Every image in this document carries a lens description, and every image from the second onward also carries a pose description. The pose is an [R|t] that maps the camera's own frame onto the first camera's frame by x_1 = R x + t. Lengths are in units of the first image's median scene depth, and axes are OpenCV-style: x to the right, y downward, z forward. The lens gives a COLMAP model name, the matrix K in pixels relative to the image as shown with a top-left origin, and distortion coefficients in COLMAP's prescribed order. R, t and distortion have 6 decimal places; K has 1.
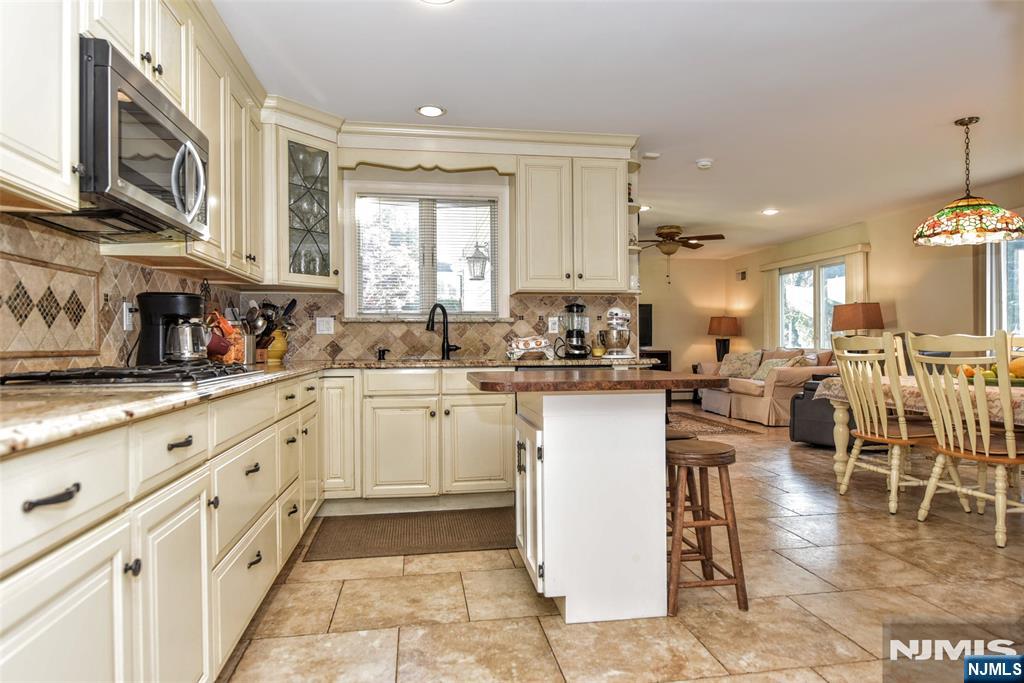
lens RADIAL K [[613.0, 0, 513.6], [0, 613.0, 343.0], [0, 0, 1]] dist [-0.004627, -0.003174]
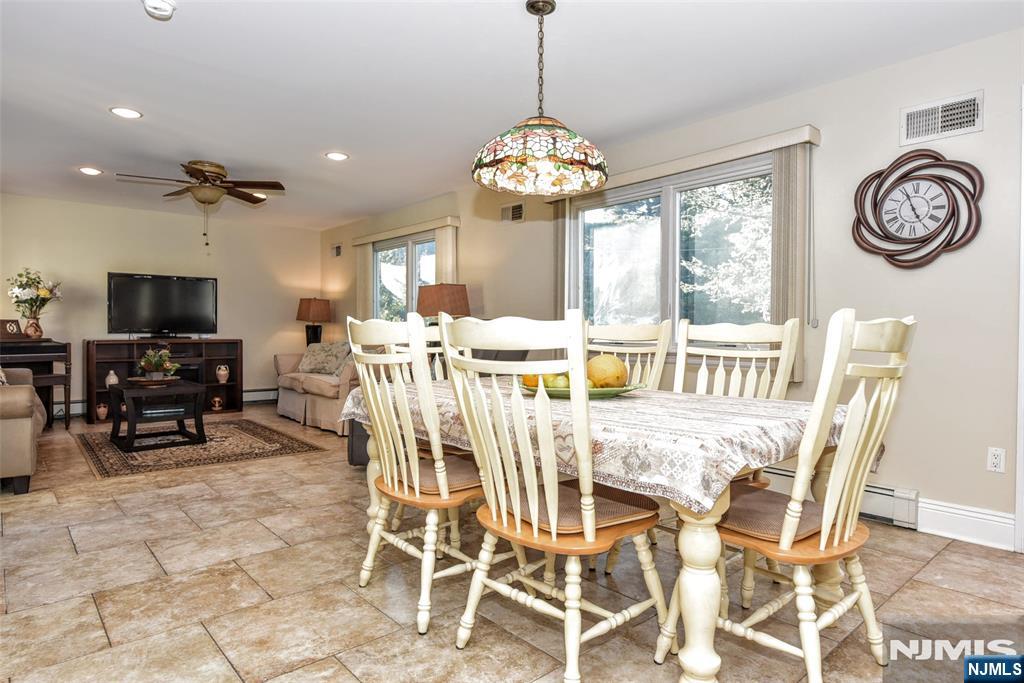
lens RADIAL K [[590.2, 0, 512.9], [0, 590.2, 337.4], [0, 0, 1]] dist [-0.002133, -0.000949]
pose [[0.845840, 0.002695, 0.533429, 0.342359], [-0.009219, 0.999912, 0.009567, -0.000721], [-0.533356, -0.013010, 0.845791, 0.425643]]
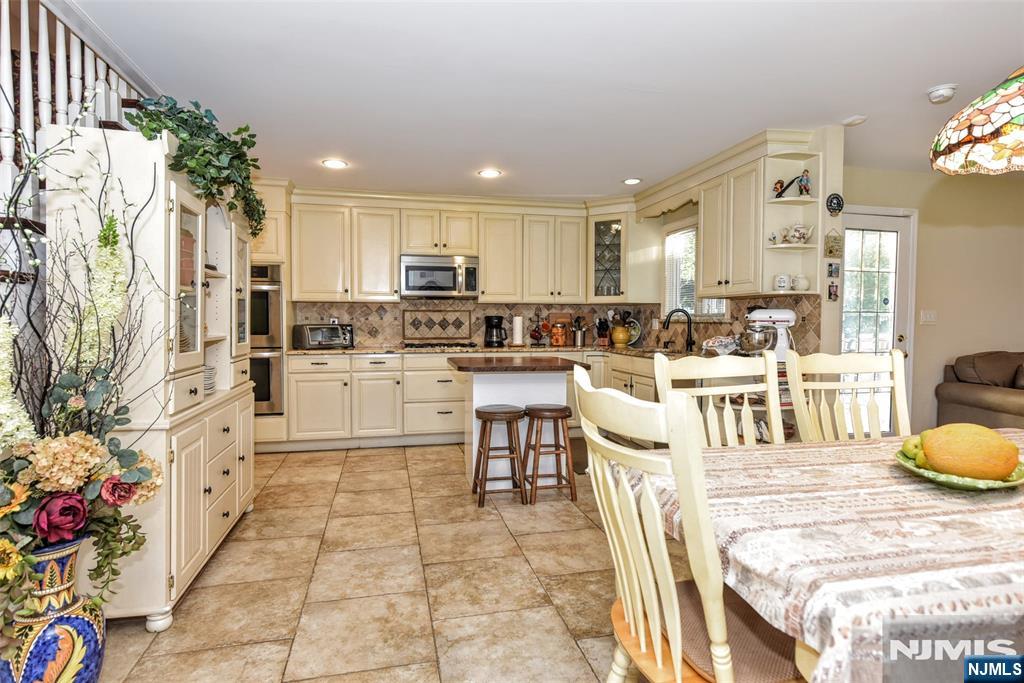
lens RADIAL K [[547.5, 0, 511.9], [0, 547.5, 340.7], [0, 0, 1]] dist [-0.003721, -0.001398]
pose [[0.071771, 0.044206, -0.996441, 1.032035], [-0.001874, 0.999022, 0.044186, -0.047137], [0.997419, -0.001304, 0.071783, 0.544821]]
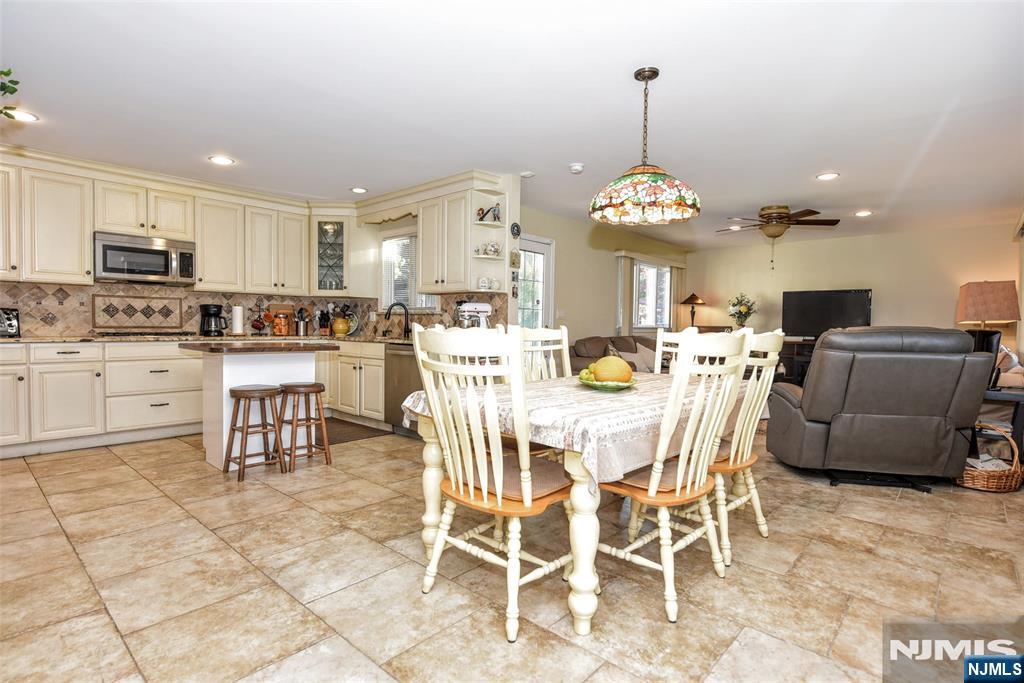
lens RADIAL K [[517.6, 0, 514.4], [0, 517.6, 342.5], [0, 0, 1]] dist [-0.002825, -0.000693]
pose [[0.626083, 0.041272, -0.778664, 1.116095], [-0.018386, 0.999102, 0.038173, -0.017807], [0.779540, -0.009583, 0.626279, 0.383338]]
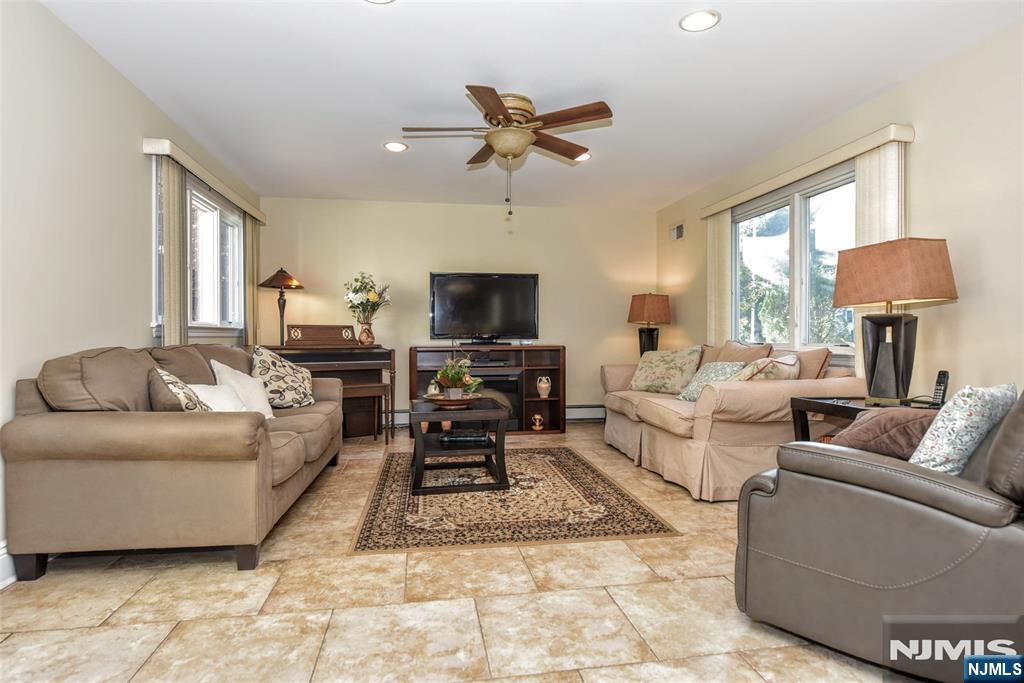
lens RADIAL K [[547.5, 0, 512.4], [0, 547.5, 347.1], [0, 0, 1]] dist [-0.003721, -0.001398]
pose [[0.999974, 0.002550, 0.006815, 0.456629], [-0.002671, 0.999838, 0.017819, 0.008213], [-0.006768, -0.017837, 0.999818, 0.982855]]
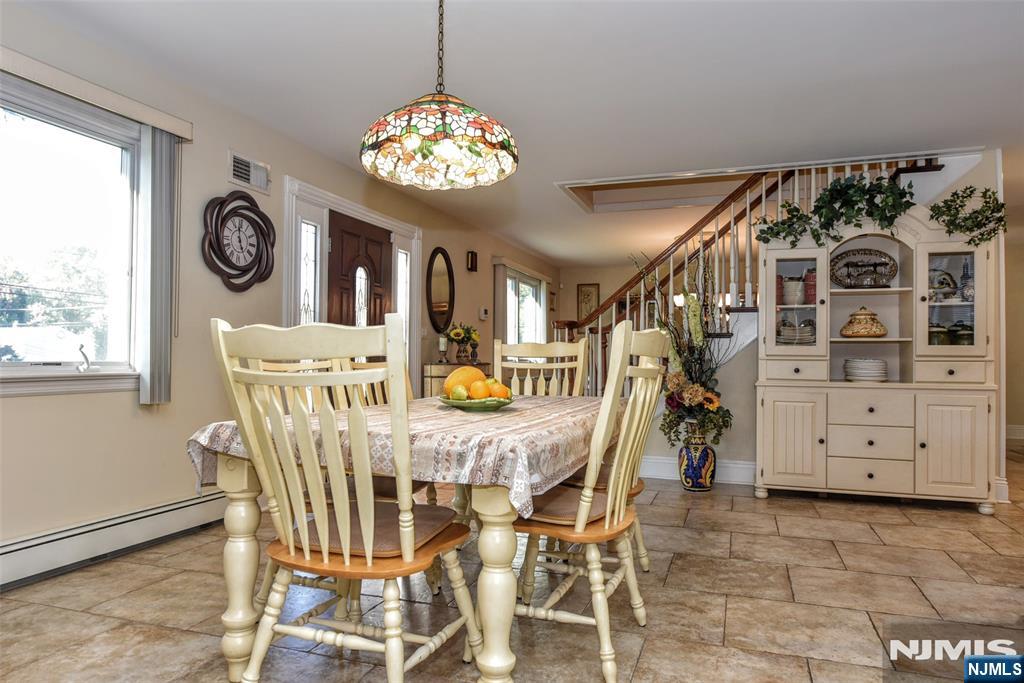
lens RADIAL K [[648.7, 0, 517.9], [0, 648.7, 345.1], [0, 0, 1]] dist [-0.000454, -0.002267]
pose [[-0.881801, 0.010033, 0.471516, 0.362091], [-0.001222, 0.999722, -0.023557, 0.013113], [-0.471621, -0.021349, -0.881543, 1.405640]]
